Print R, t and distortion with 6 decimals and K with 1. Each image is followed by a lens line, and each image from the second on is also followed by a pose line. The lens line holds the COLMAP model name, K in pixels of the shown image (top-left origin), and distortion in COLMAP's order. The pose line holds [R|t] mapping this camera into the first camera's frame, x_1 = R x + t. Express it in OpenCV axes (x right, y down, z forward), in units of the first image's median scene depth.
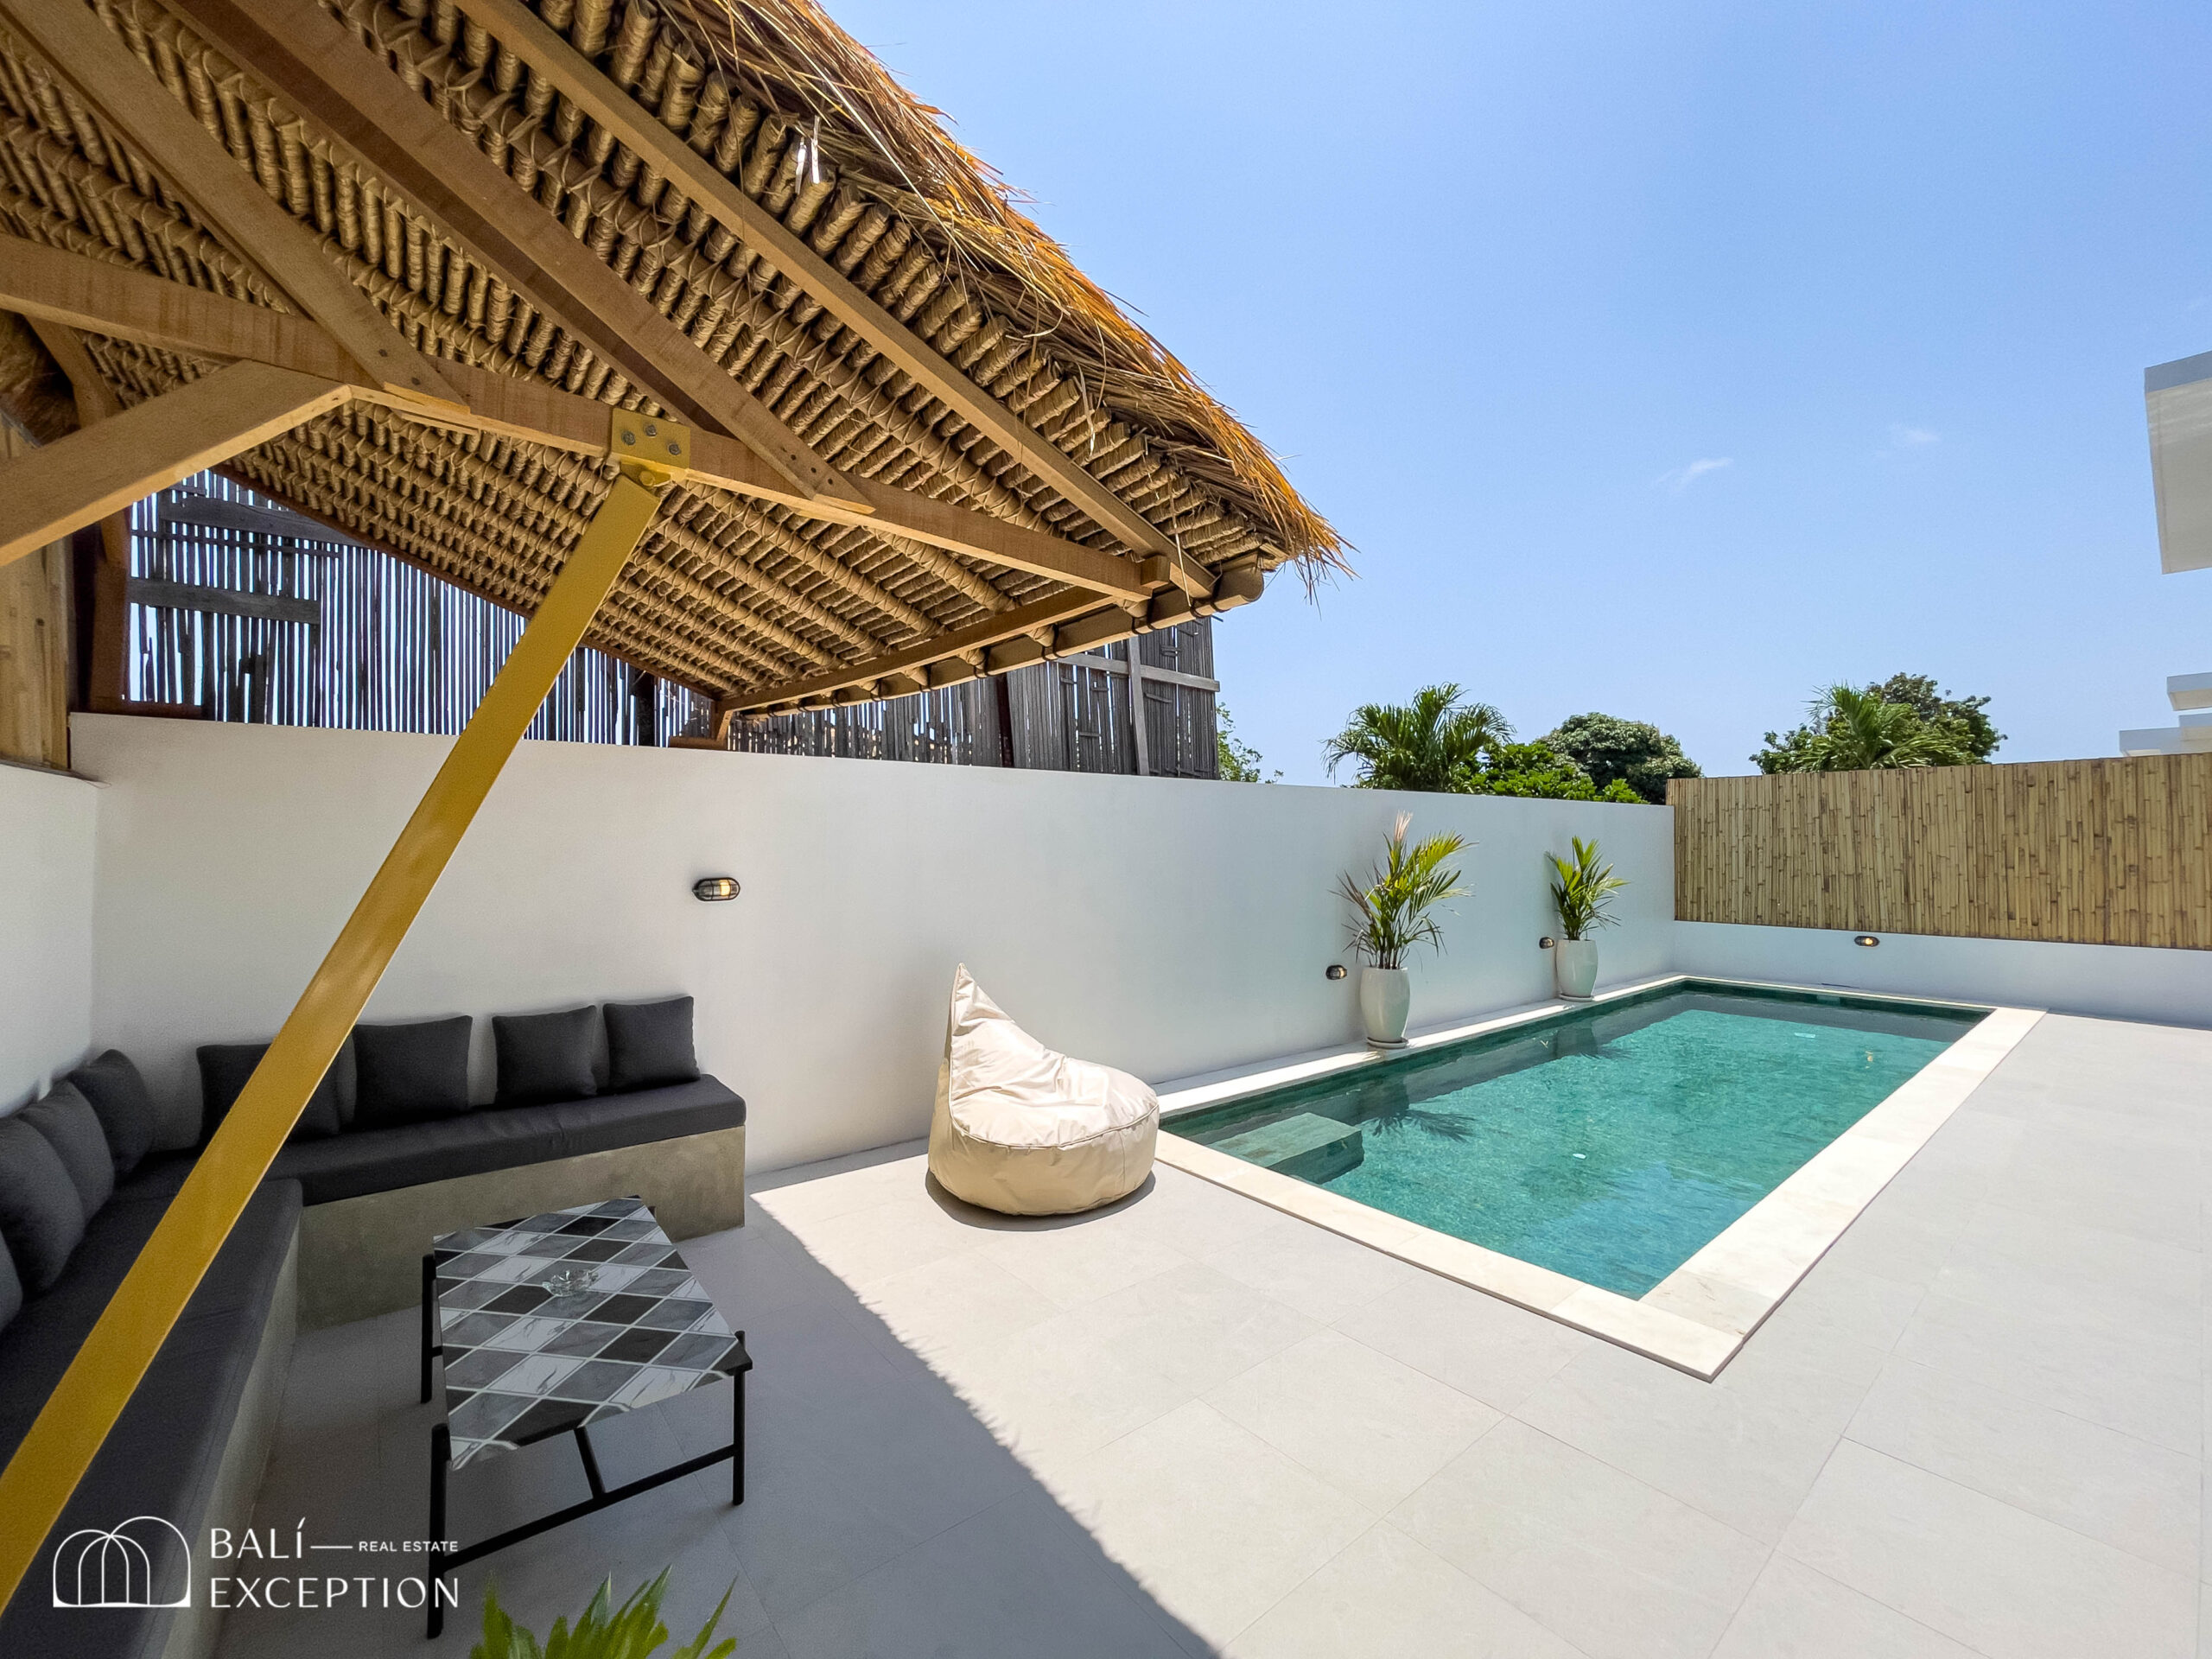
lens RADIAL K [[904.6, 0, 1120.9], [0, 904.6, 841.8], [0, 0, 1]] dist [0.002170, -0.000028]
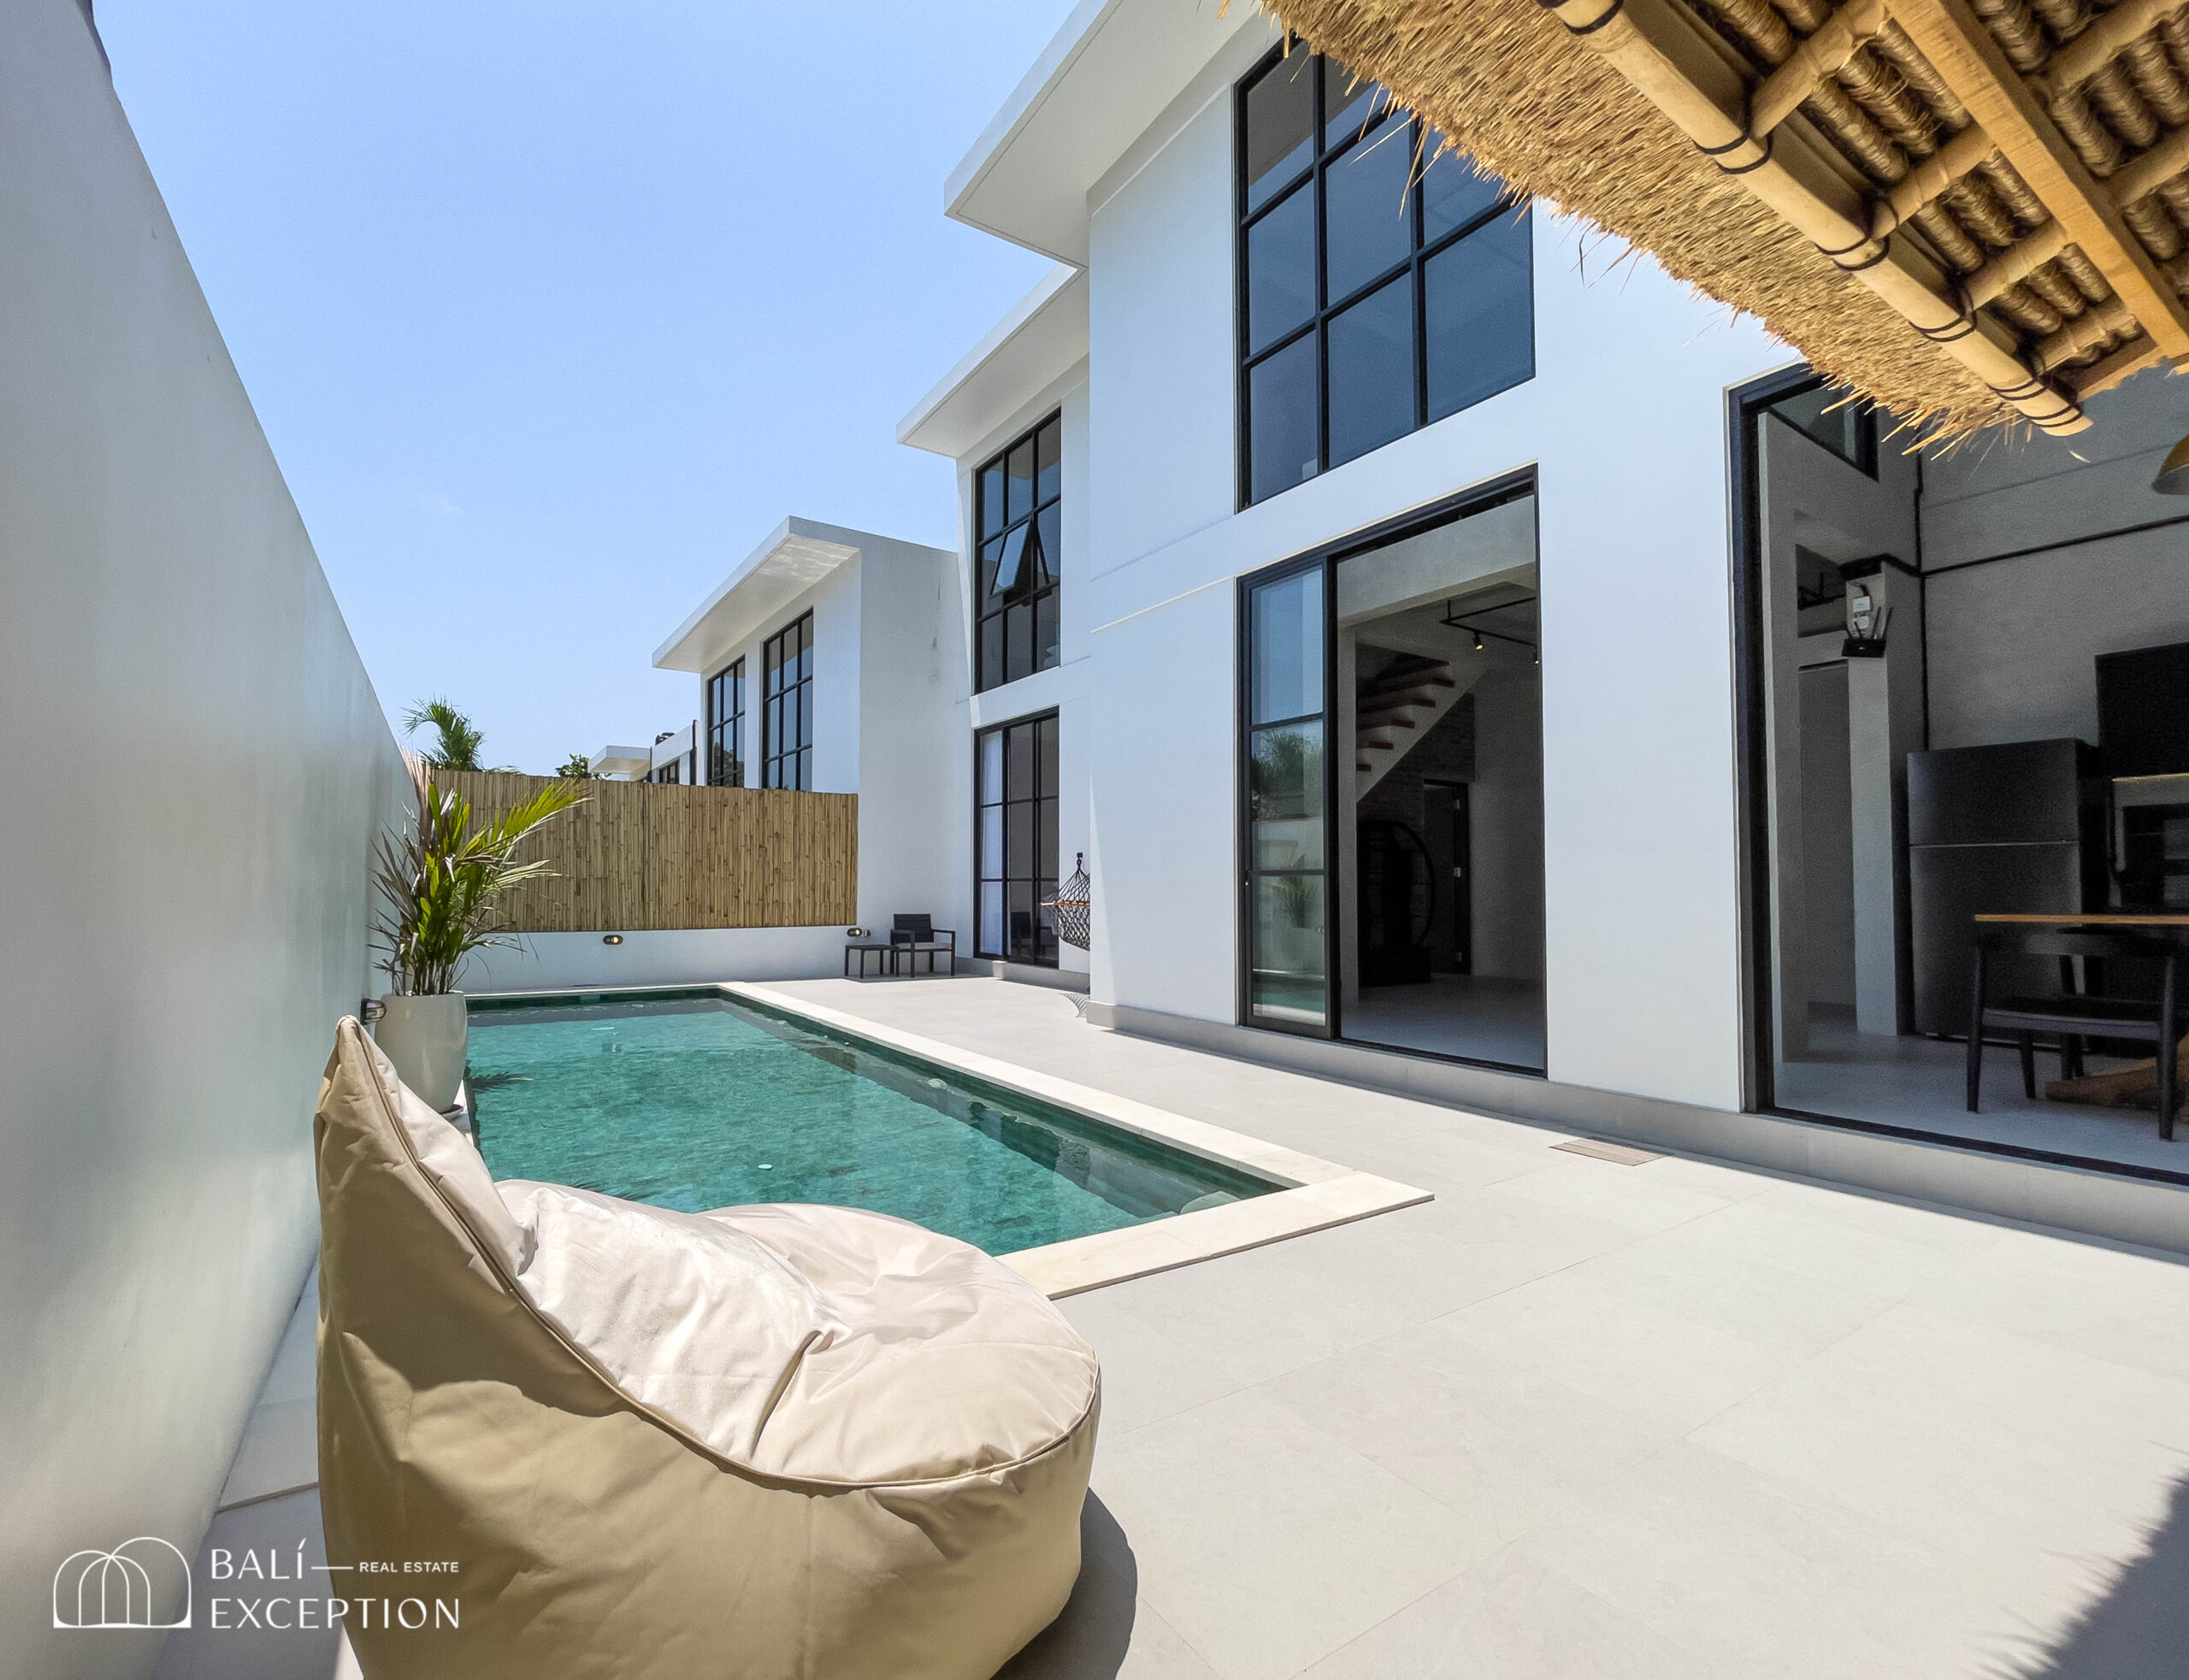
lens RADIAL K [[928.5, 0, 1009.5], [0, 928.5, 868.2], [0, 0, 1]] dist [0.002047, 0.000774]
pose [[0.161487, 0.020528, 0.986661, -0.206228], [-0.007254, 0.999781, -0.019613, 0.046811], [-0.986848, -0.003990, 0.161600, 0.387975]]
